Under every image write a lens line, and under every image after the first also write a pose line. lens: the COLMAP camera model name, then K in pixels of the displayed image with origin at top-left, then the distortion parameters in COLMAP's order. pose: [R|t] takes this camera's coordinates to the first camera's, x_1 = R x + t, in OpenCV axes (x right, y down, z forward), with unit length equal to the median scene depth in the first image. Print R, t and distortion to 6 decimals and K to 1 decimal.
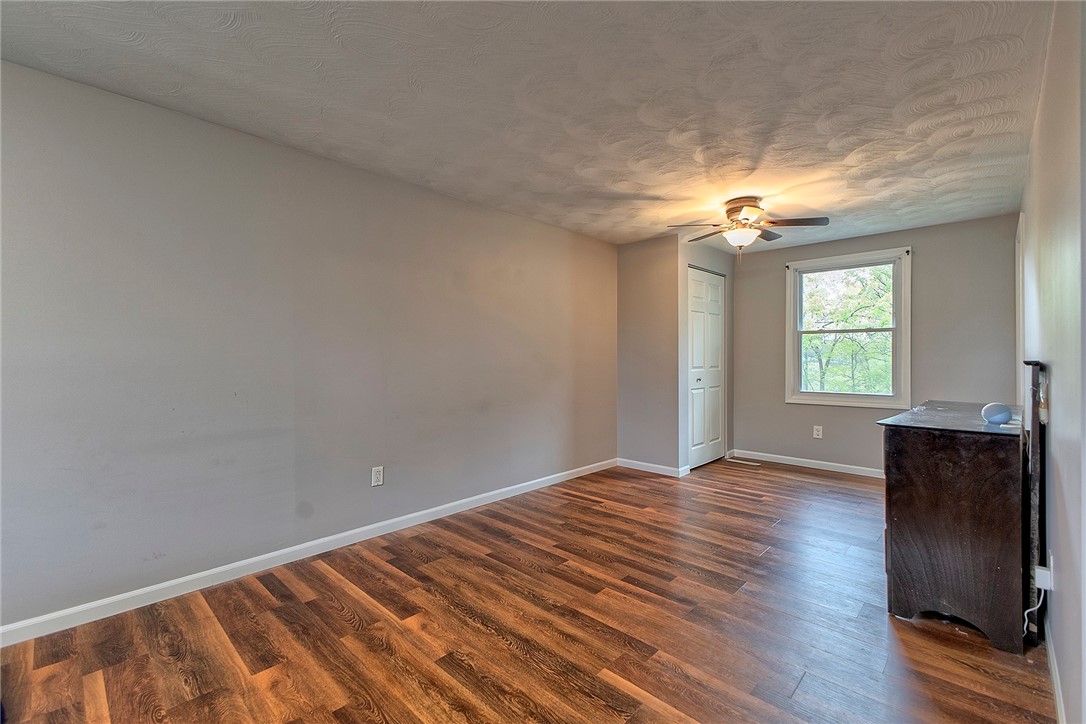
lens RADIAL K [[459.2, 0, 546.0], [0, 459.2, 359.8], [0, 0, 1]] dist [0.009587, -0.003395]
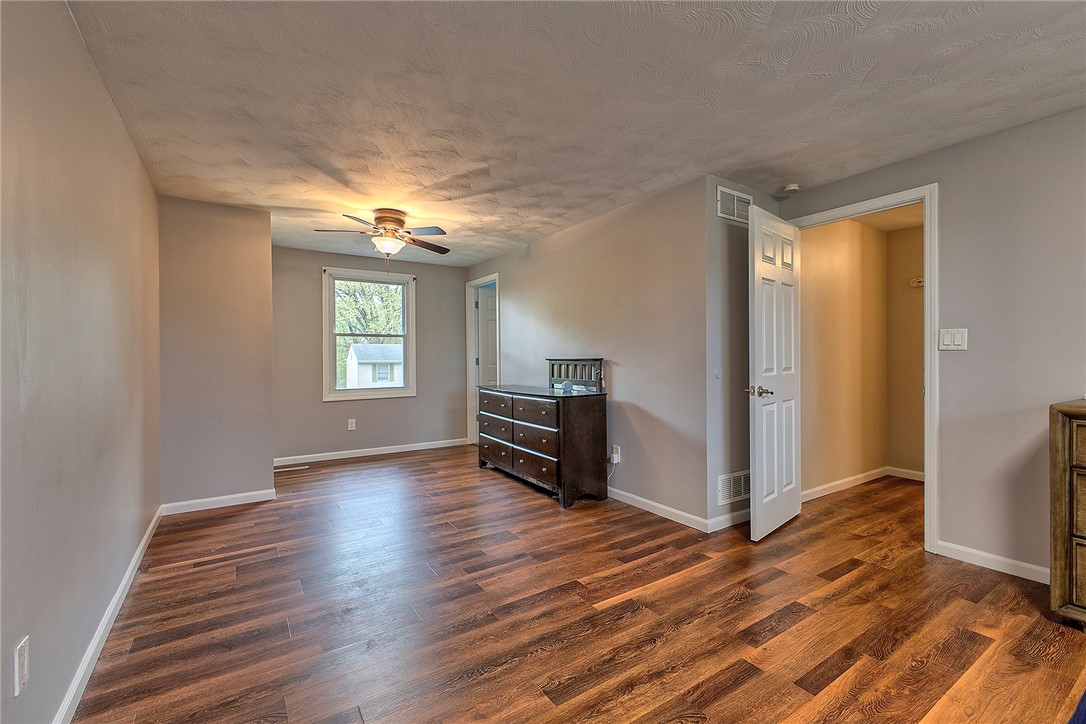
lens RADIAL K [[459.2, 0, 543.5], [0, 459.2, 358.2], [0, 0, 1]] dist [0.009587, -0.003395]
pose [[0.237723, -0.003887, 0.971325, -0.606888], [0.009208, 0.999956, 0.001748, -0.002720], [-0.971289, 0.008528, 0.237748, 0.449592]]
